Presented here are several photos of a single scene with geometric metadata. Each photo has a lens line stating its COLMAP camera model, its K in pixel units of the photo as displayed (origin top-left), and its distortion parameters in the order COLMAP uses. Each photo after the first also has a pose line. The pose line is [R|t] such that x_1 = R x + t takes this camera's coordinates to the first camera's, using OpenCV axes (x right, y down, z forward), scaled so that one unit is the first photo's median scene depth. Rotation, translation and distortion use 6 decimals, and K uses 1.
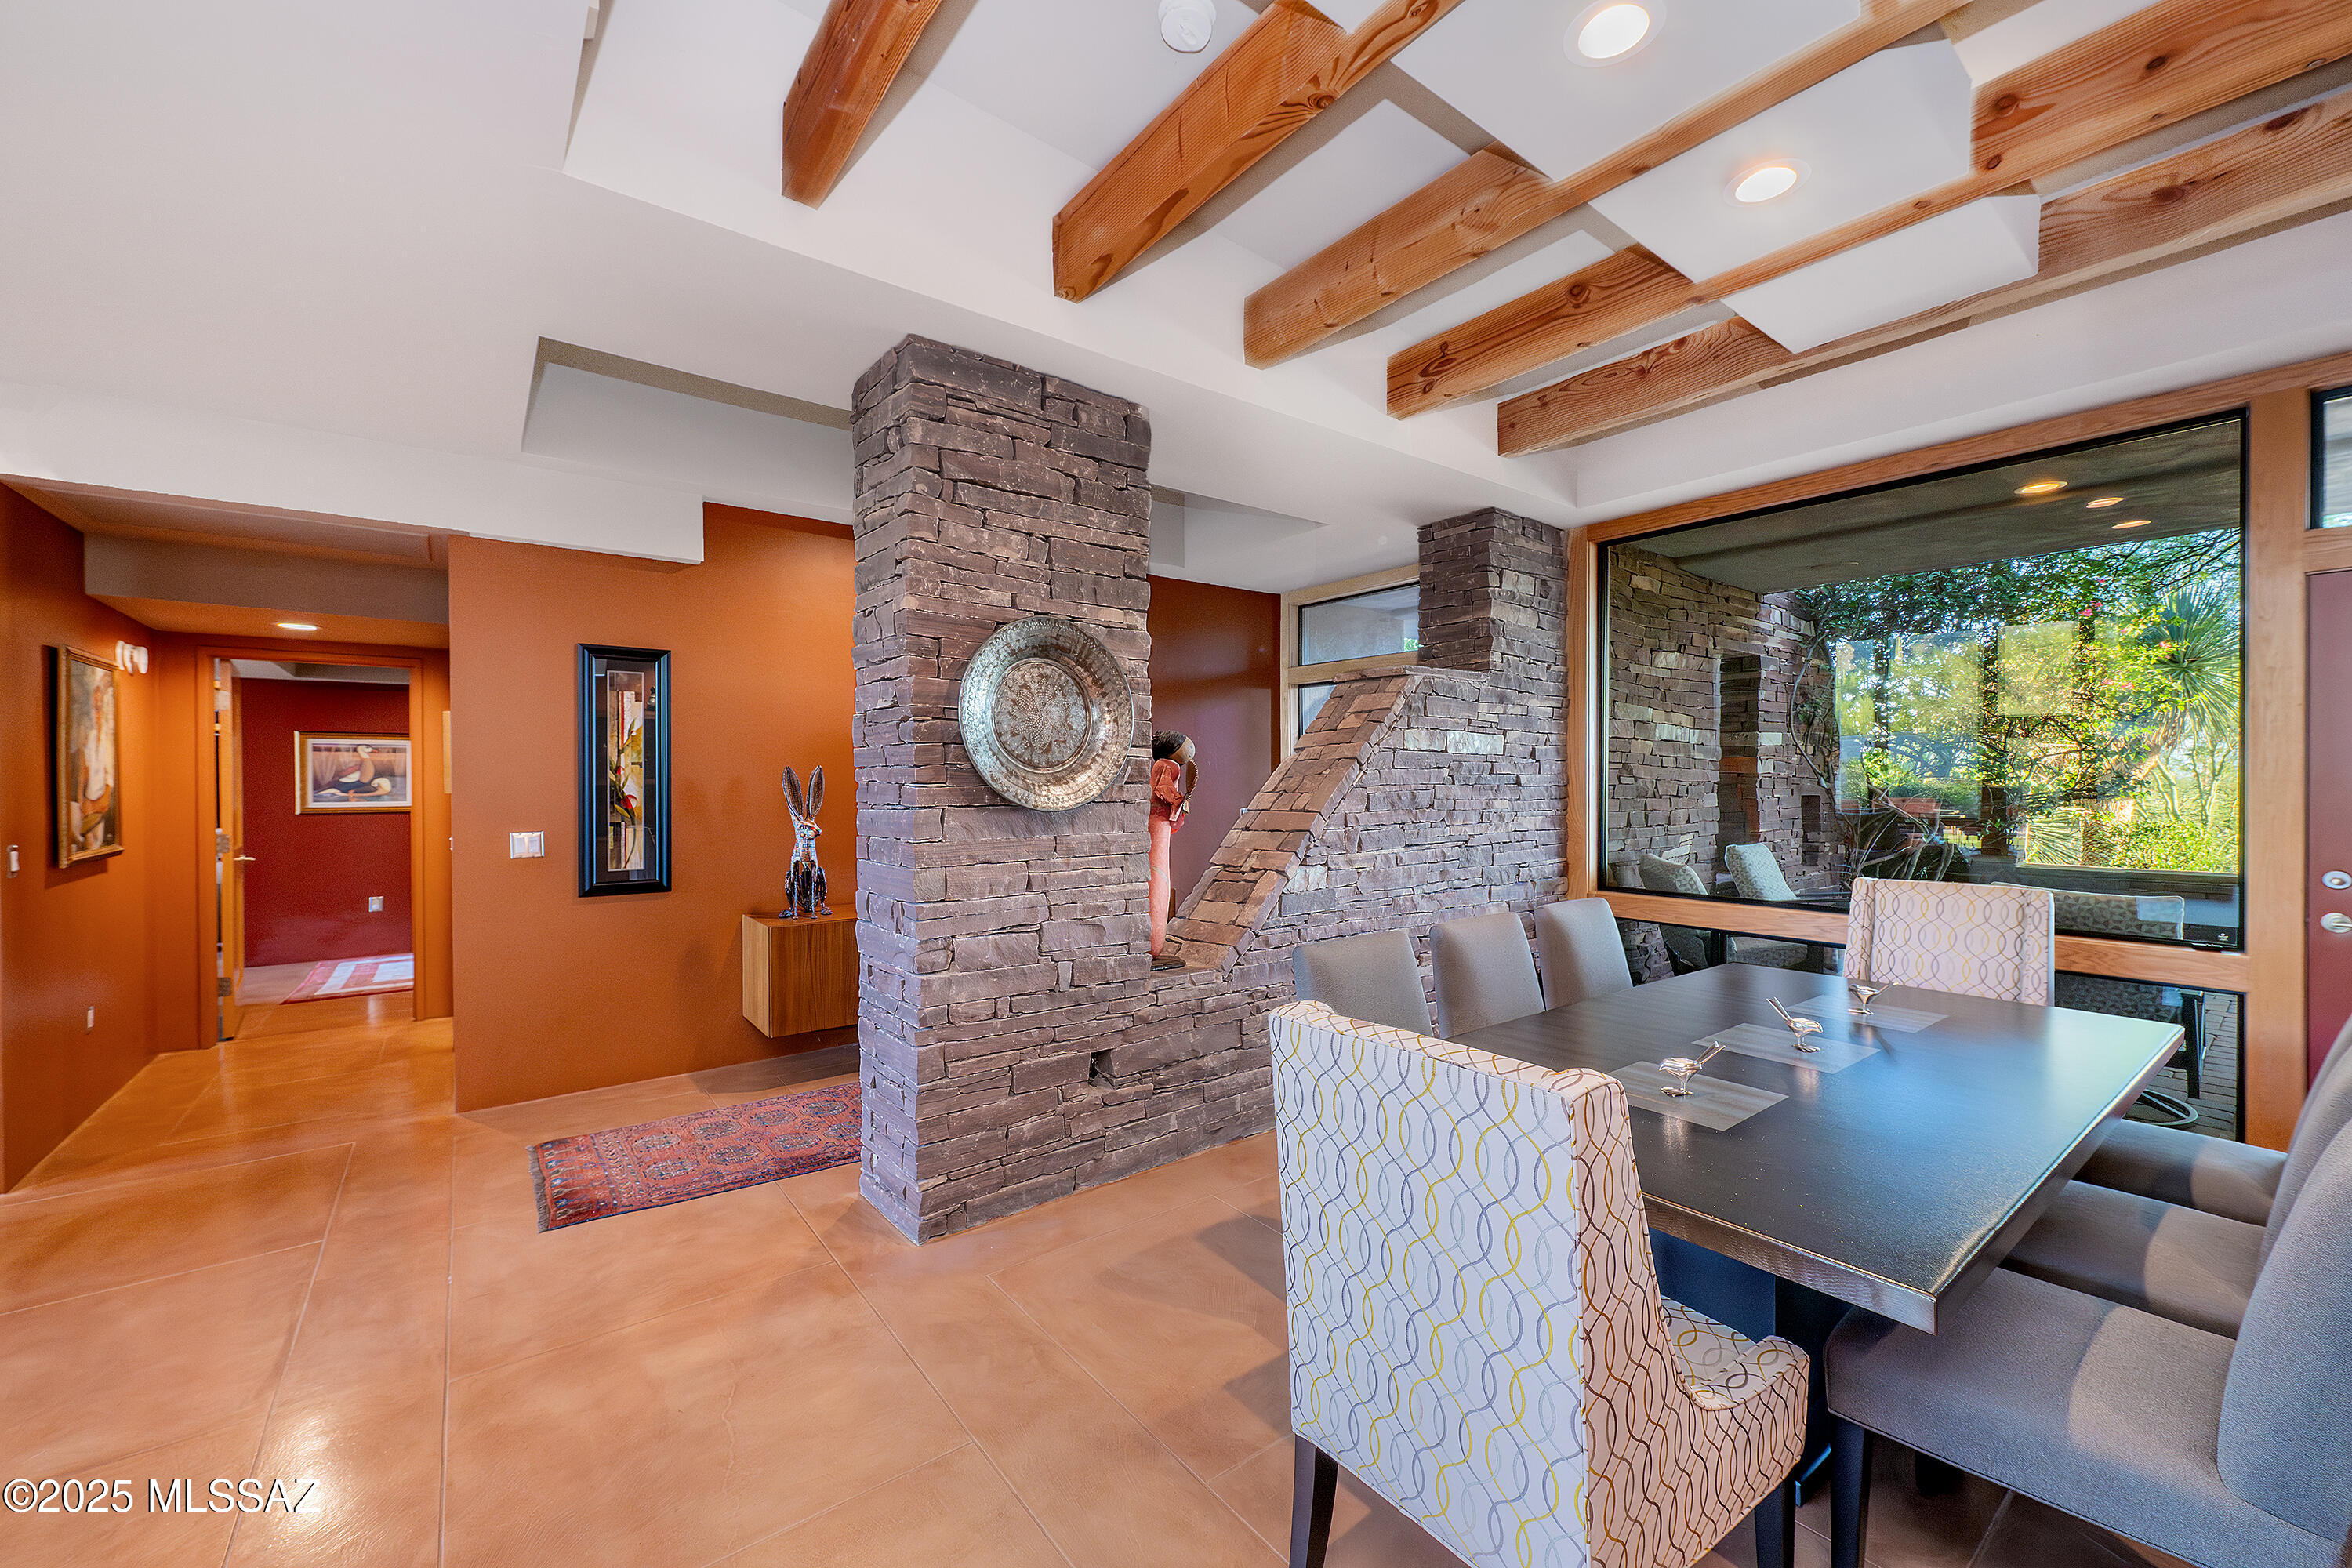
lens RADIAL K [[931.3, 0, 1176.0], [0, 931.3, 784.0], [0, 0, 1]] dist [0.015185, -0.000120]
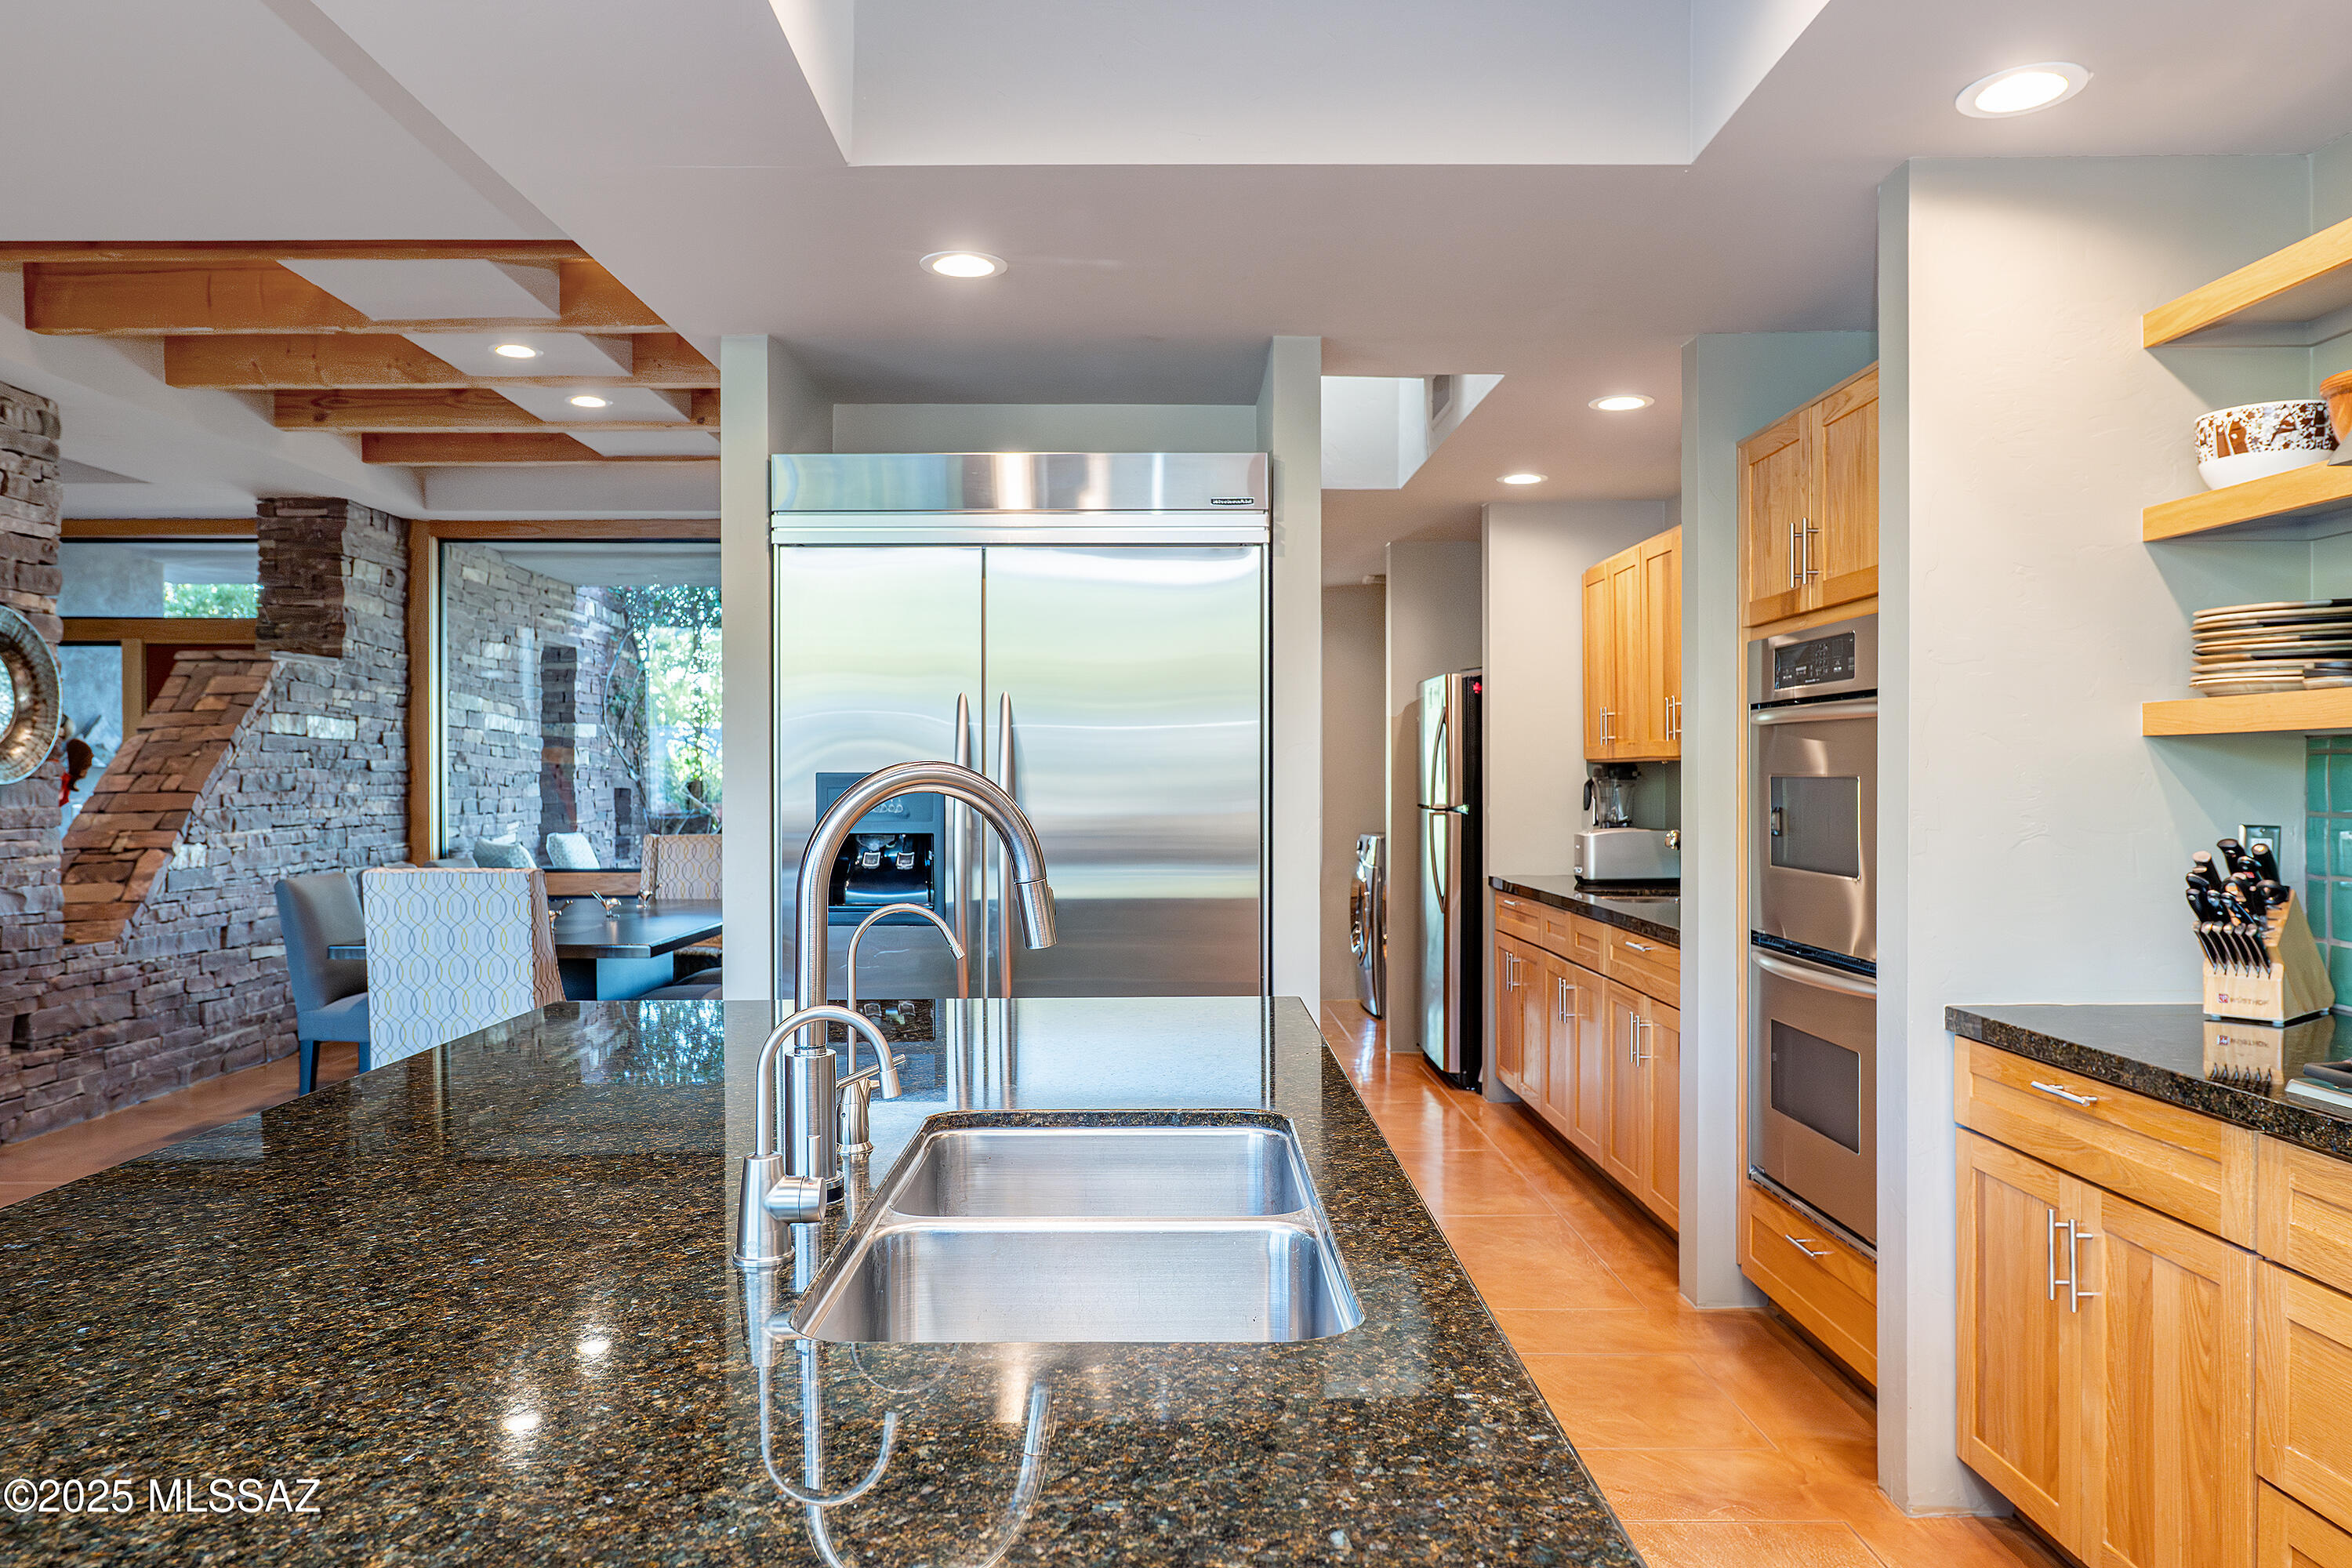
lens RADIAL K [[1593.0, 0, 1176.0], [0, 1593.0, 784.0], [0, 0, 1]] dist [-0.004070, 0.001269]
pose [[0.603445, -0.001836, 0.797403, -0.503337], [0.007829, 0.999963, -0.003622, 0.030502], [-0.797366, 0.008428, 0.603437, -0.778192]]
